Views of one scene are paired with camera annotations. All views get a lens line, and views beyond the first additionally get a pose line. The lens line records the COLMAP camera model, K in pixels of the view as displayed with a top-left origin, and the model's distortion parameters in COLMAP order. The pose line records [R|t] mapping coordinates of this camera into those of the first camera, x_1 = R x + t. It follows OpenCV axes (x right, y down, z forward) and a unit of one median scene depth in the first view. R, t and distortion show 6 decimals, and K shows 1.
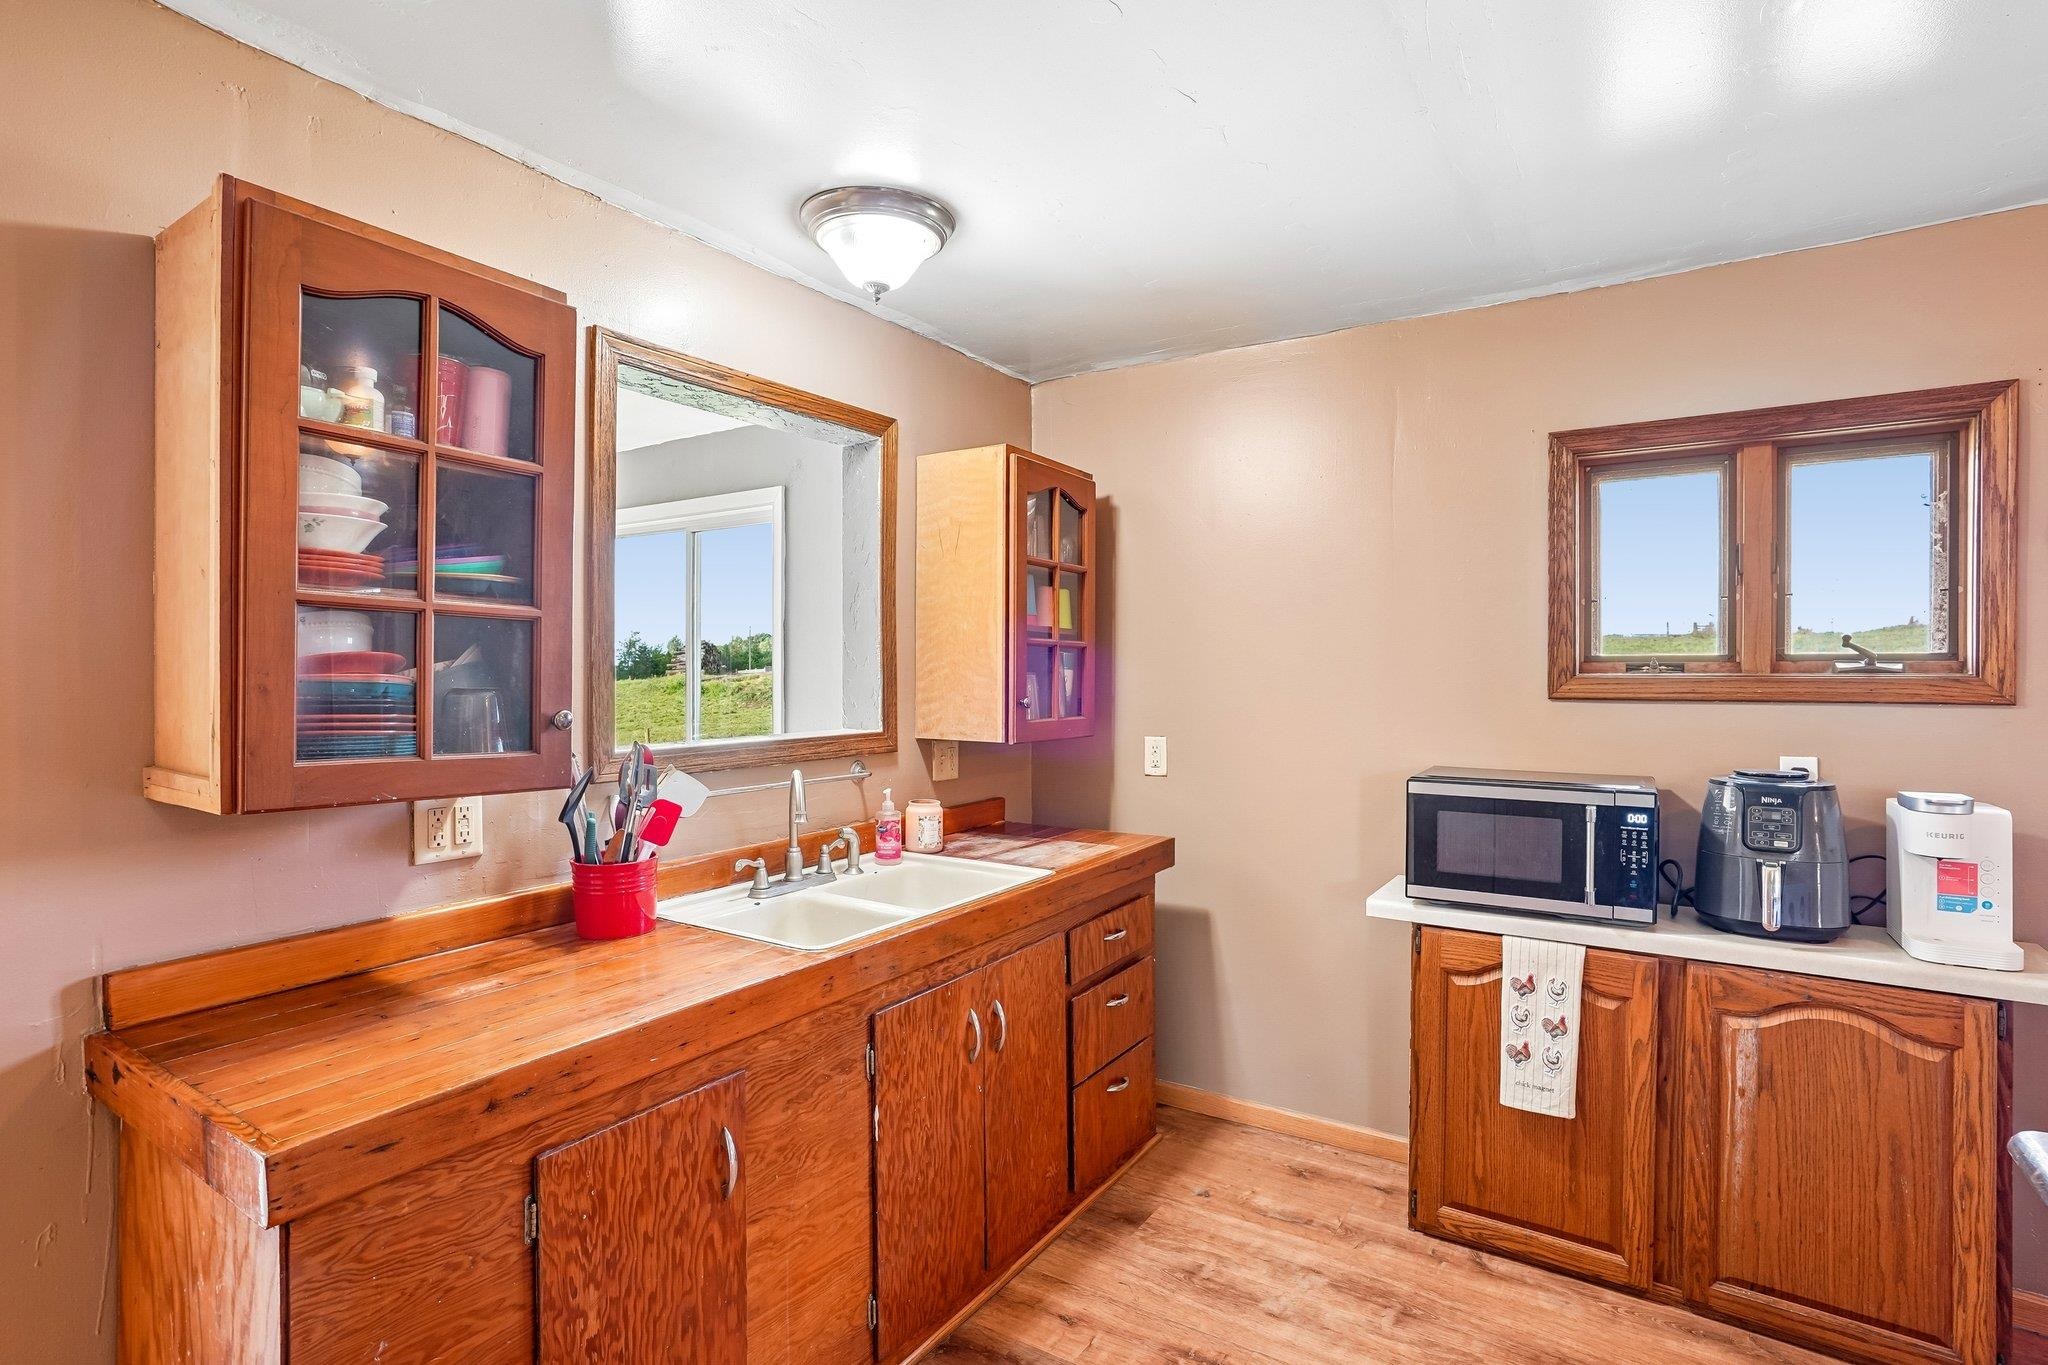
lens RADIAL K [[989.9, 0, 1024.0], [0, 989.9, 682.5], [0, 0, 1]] dist [-0.000222, -0.000233]
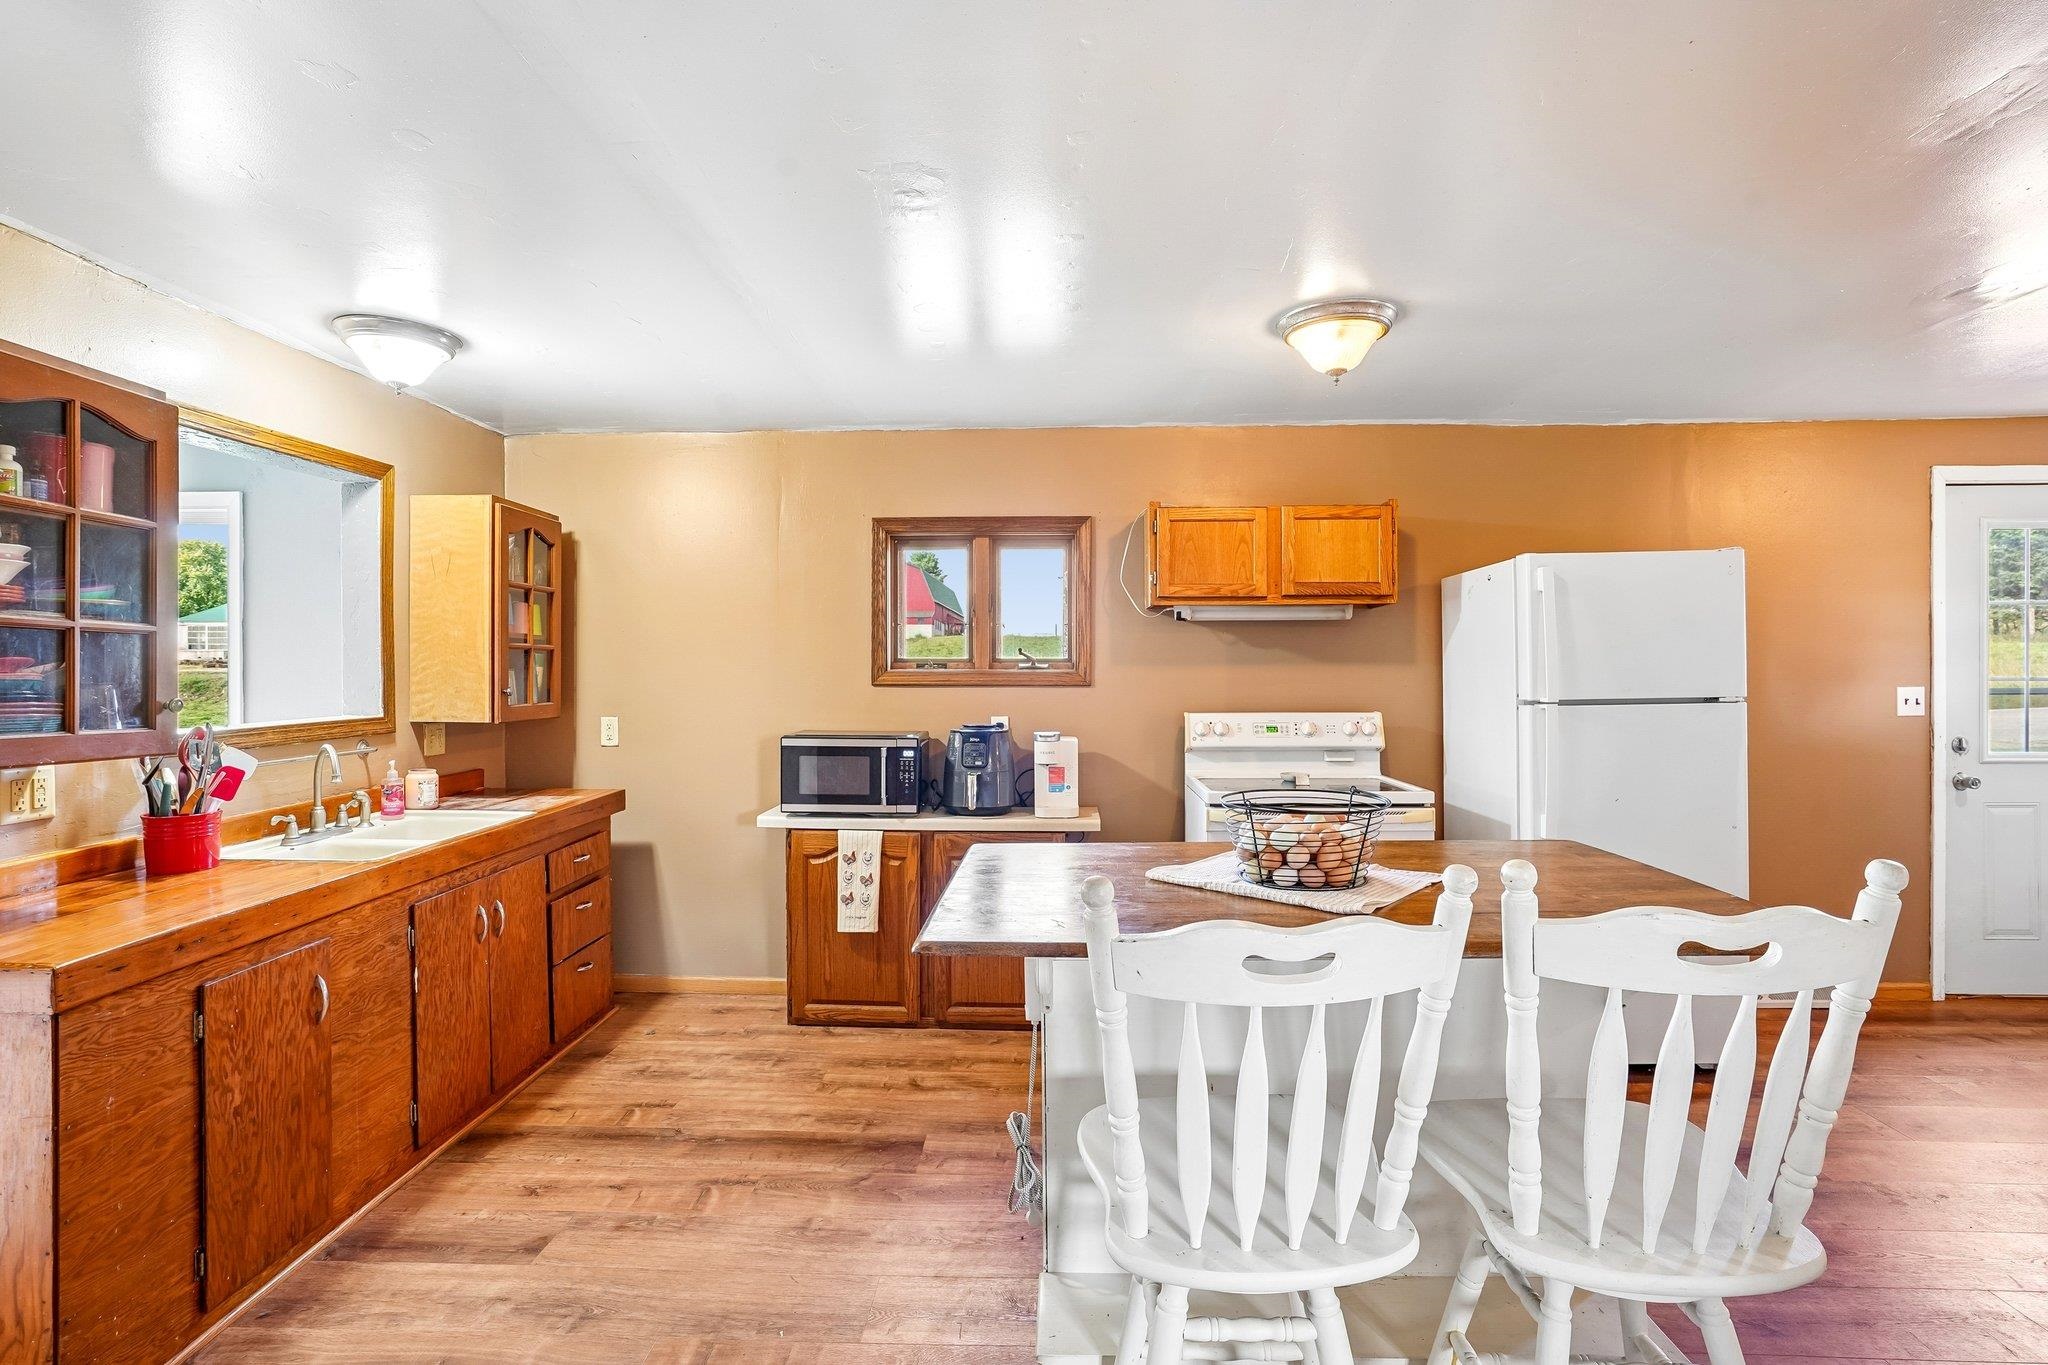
lens RADIAL K [[949.0, 0, 1021.8], [0, 949.0, 660.8], [0, 0, 1]] dist [-0.074269, 0.016934]
pose [[0.850178, 0.001359, 0.526494, -0.080259], [0.006943, 0.999881, -0.013792, 0.000612], [-0.526450, 0.015381, 0.850067, -0.494267]]
